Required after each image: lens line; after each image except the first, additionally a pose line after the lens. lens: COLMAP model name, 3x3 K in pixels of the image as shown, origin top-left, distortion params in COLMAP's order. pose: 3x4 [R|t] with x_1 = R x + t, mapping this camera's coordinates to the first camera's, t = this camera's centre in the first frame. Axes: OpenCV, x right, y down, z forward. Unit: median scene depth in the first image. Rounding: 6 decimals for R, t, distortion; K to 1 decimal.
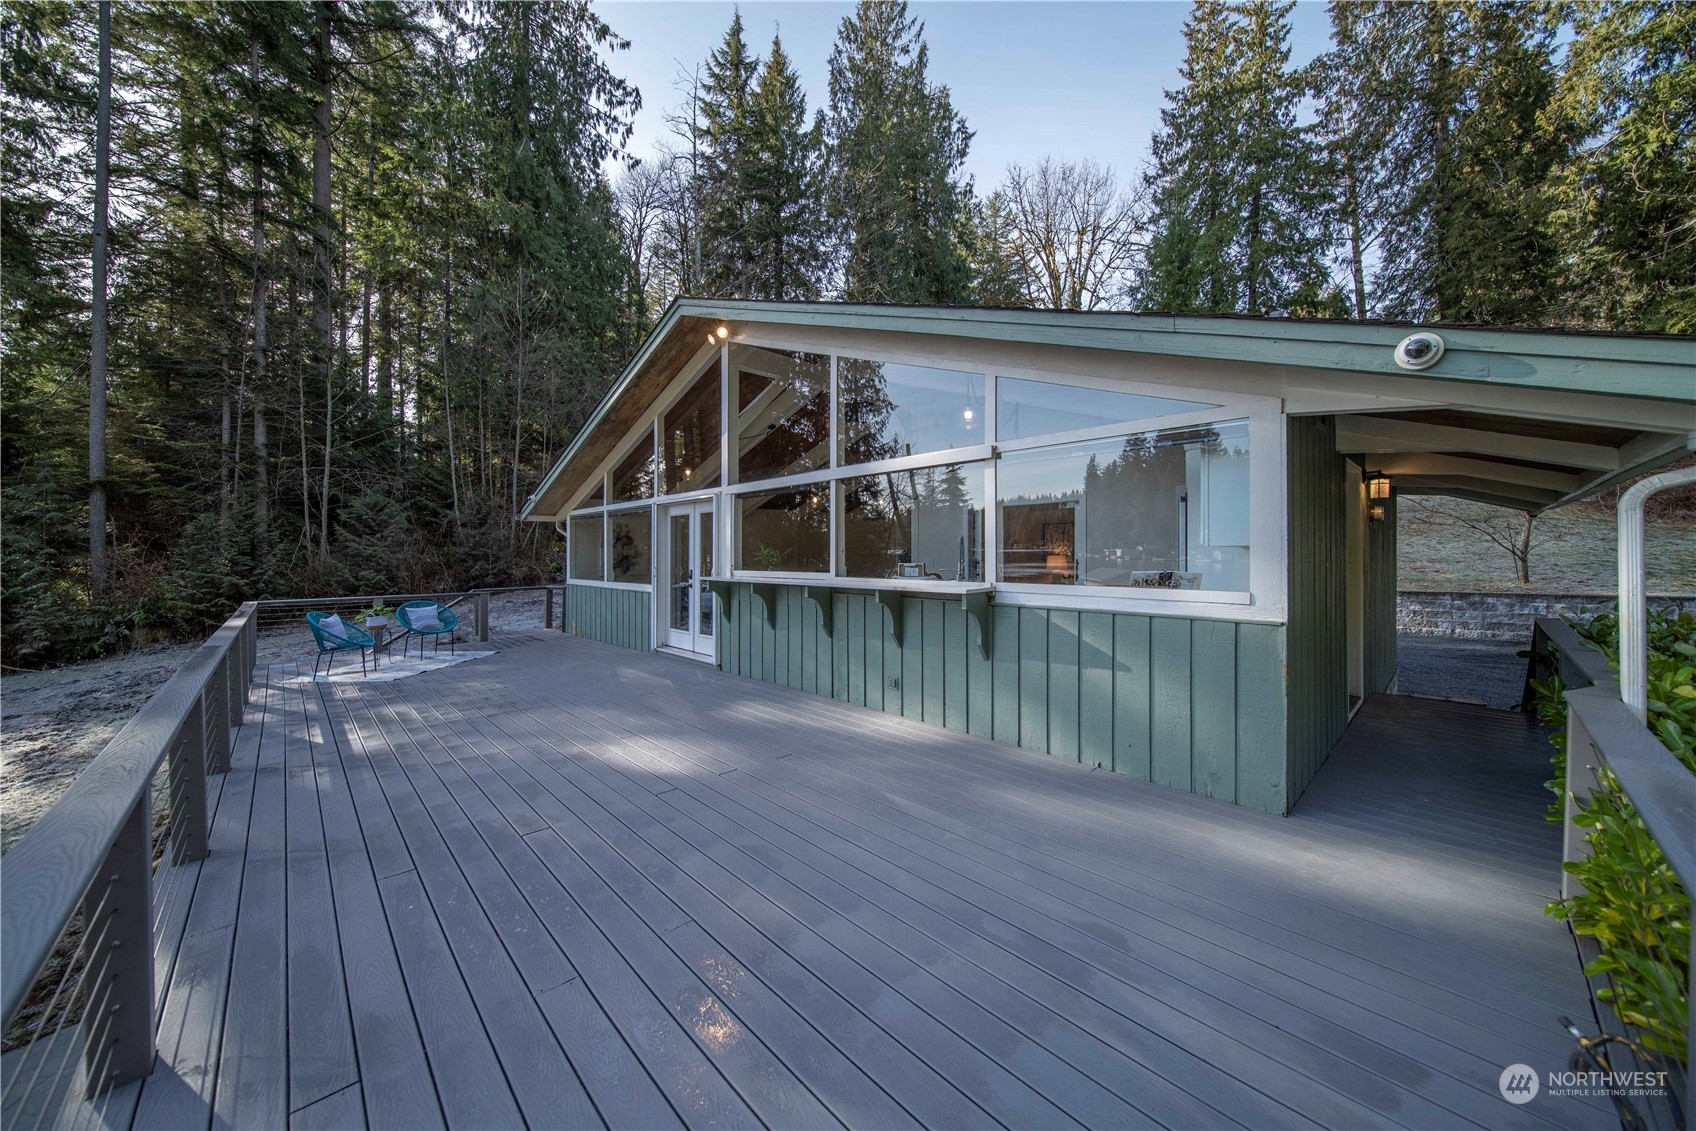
lens RADIAL K [[583.4, 0, 845.8], [0, 583.4, 561.3], [0, 0, 1]] dist [0.003372, -0.000689]
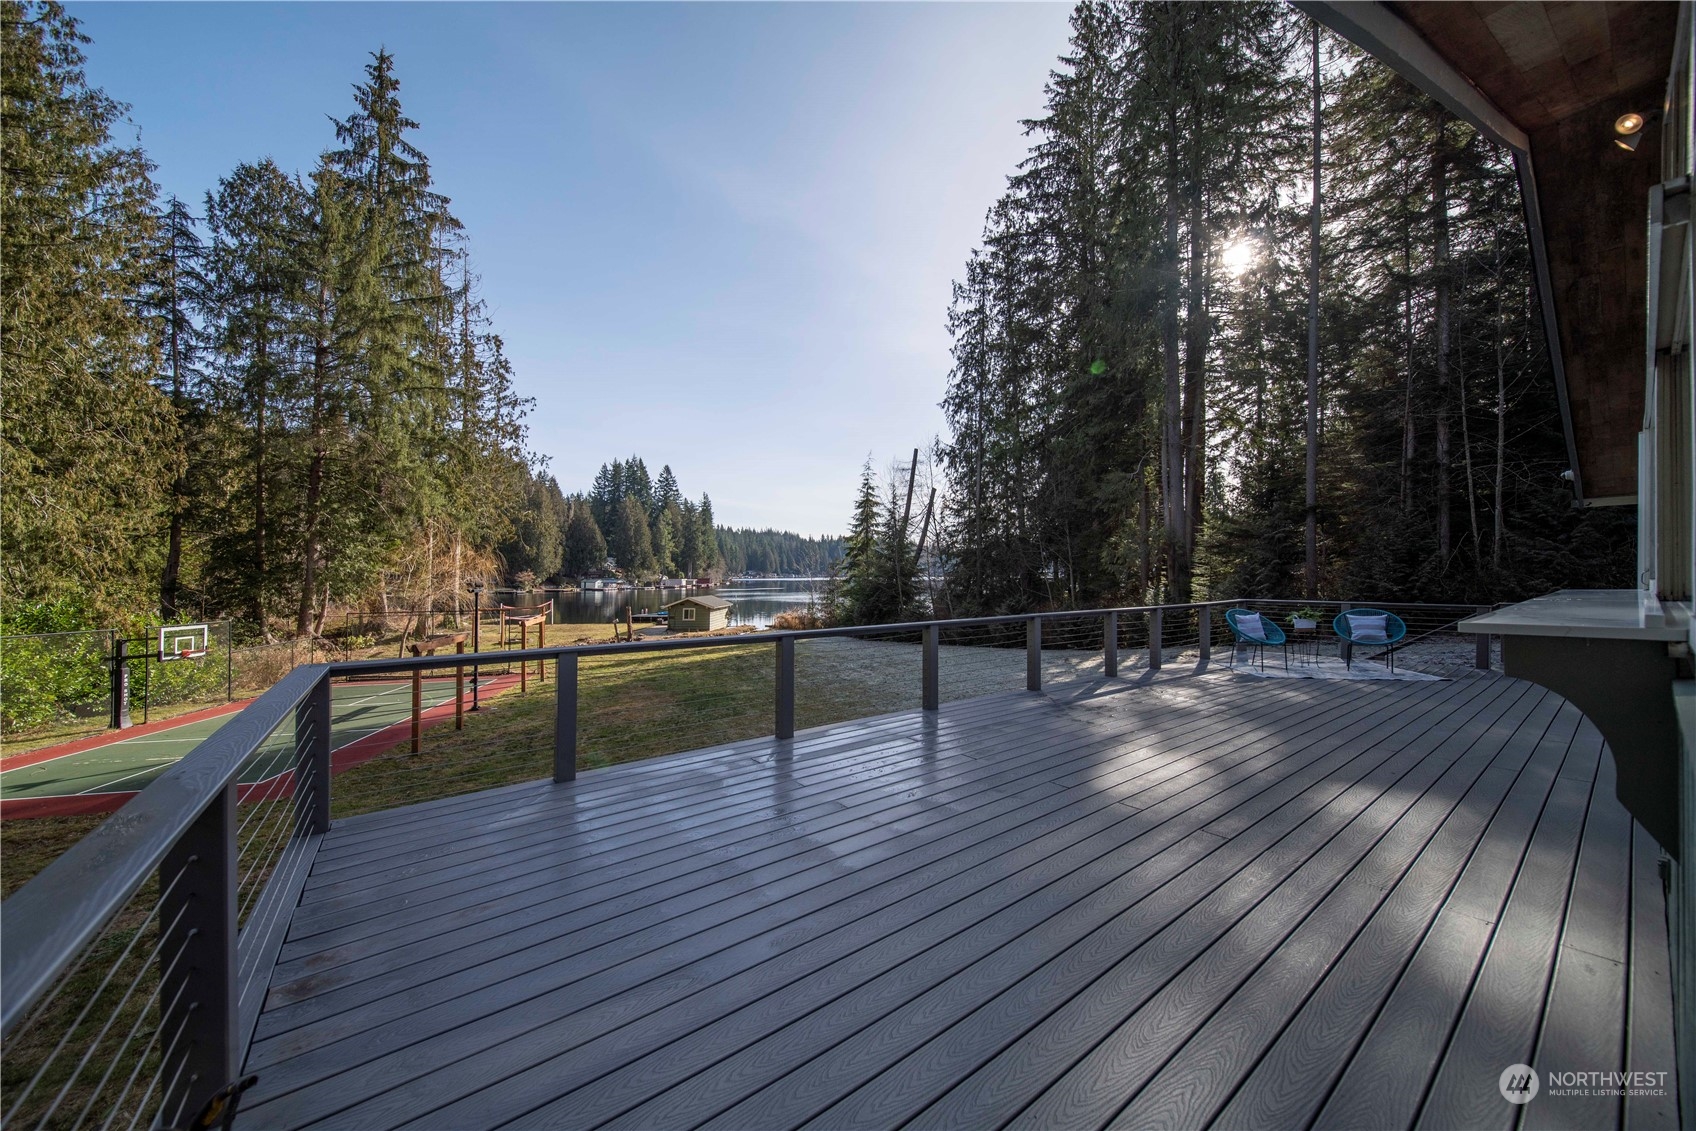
lens RADIAL K [[583.4, 0, 847.3], [0, 583.4, 577.1], [0, 0, 1]] dist [0.003372, -0.000689]
pose [[-0.127918, 0.016342, -0.991650, 0.150130], [-0.001866, 0.999859, 0.016718, -0.000016], [0.991783, 0.003989, -0.127869, 0.144954]]
